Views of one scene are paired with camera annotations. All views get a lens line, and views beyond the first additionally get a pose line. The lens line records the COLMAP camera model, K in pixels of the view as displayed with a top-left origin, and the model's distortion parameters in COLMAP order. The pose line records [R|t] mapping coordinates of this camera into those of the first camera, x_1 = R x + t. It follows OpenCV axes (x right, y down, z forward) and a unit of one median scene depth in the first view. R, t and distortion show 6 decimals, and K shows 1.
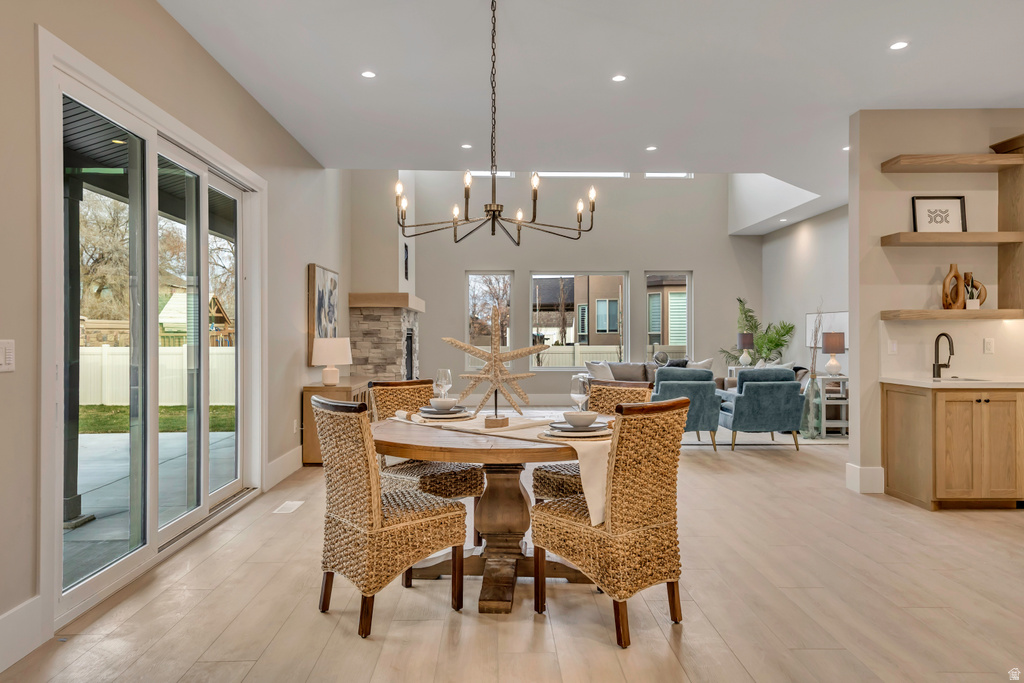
lens RADIAL K [[697.1, 0, 510.3], [0, 697.1, 337.3], [0, 0, 1]] dist [0.000622, 0.046199]
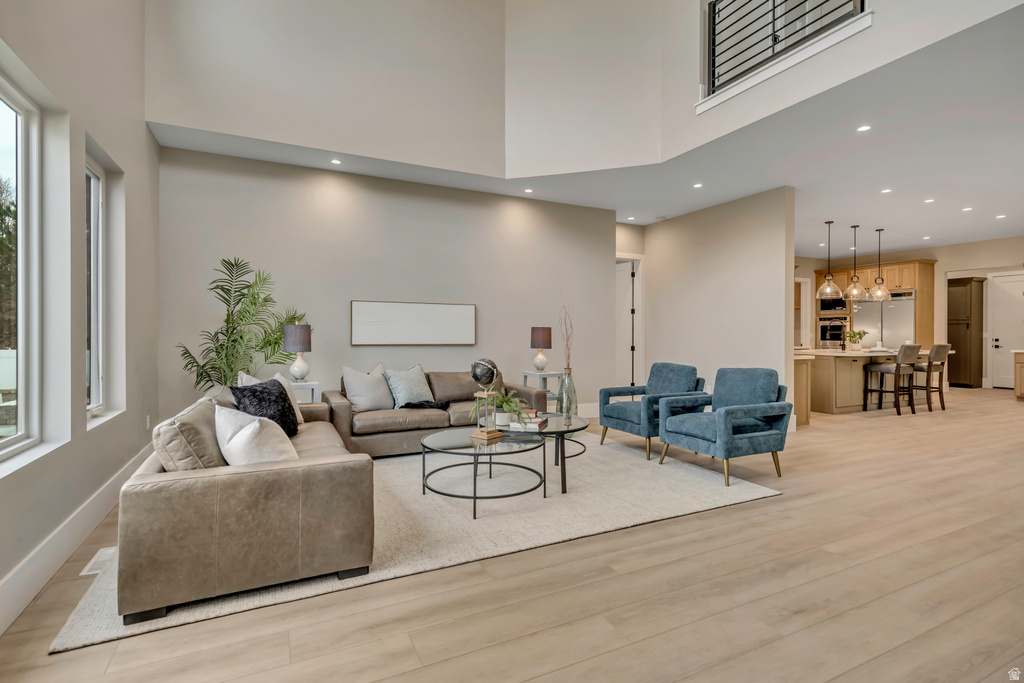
lens RADIAL K [[487.4, 0, 512.4], [0, 487.4, 333.6], [0, 0, 1]] dist [0.000984, -0.000202]
pose [[-0.420788, -0.000407, 0.907159, -0.137785], [0.001420, 0.999998, 0.001107, 0.000709], [-0.907158, 0.001754, -0.420787, 1.282456]]
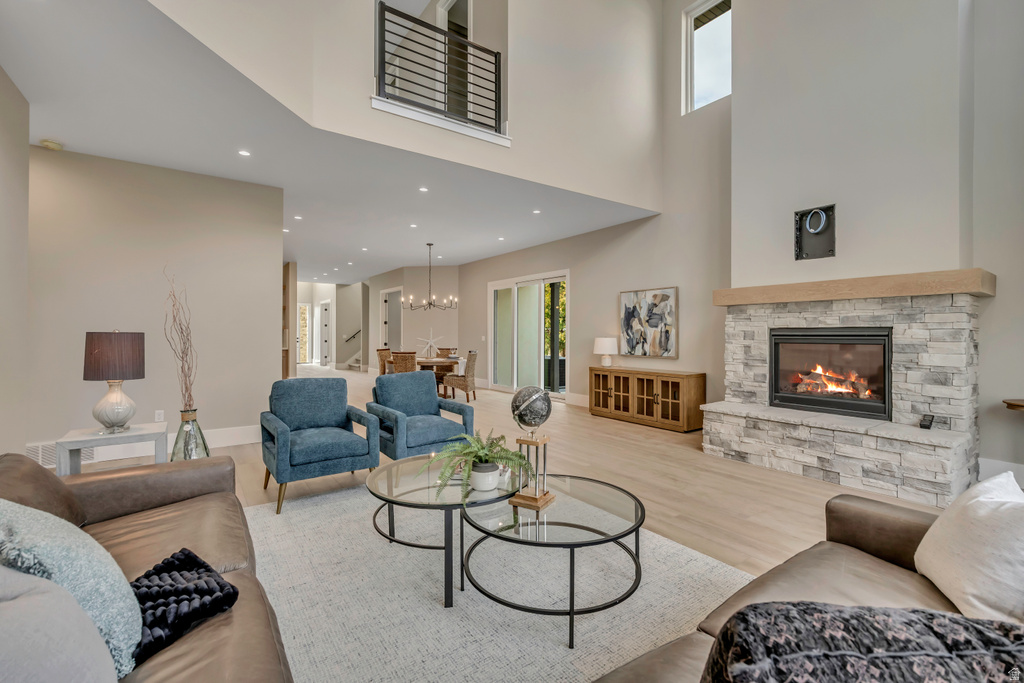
lens RADIAL K [[445.8, 0, 509.2], [0, 445.8, 331.9], [0, 0, 1]] dist [-0.001967, -0.000212]
pose [[-0.830450, -0.003776, -0.557080, 0.395616], [-0.002909, 0.999993, -0.002443, -0.007477], [0.557085, -0.000408, -0.830455, 1.330149]]
